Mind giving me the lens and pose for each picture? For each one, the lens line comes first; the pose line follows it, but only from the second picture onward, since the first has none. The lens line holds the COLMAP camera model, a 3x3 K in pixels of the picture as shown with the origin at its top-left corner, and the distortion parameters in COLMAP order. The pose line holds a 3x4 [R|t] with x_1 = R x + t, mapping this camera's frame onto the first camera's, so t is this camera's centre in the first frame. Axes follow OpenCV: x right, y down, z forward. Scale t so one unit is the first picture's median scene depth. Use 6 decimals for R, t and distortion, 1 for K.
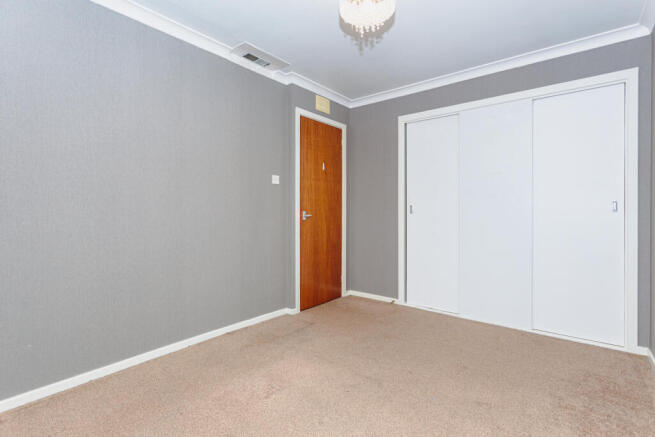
lens RADIAL K [[312.9, 0, 315.4], [0, 312.9, 216.3], [0, 0, 1]] dist [0.003069, 0.000048]
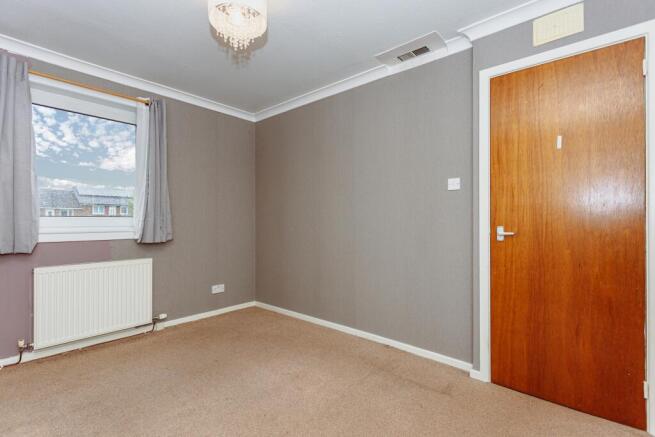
lens RADIAL K [[312.9, 0, 331.8], [0, 312.9, 219.7], [0, 0, 1]] dist [0.003069, 0.000048]
pose [[-0.007691, 0.001474, -0.999969, 0.606056], [-0.012731, 0.999918, 0.001572, -0.026760], [0.999889, 0.012742, -0.007671, 0.682564]]
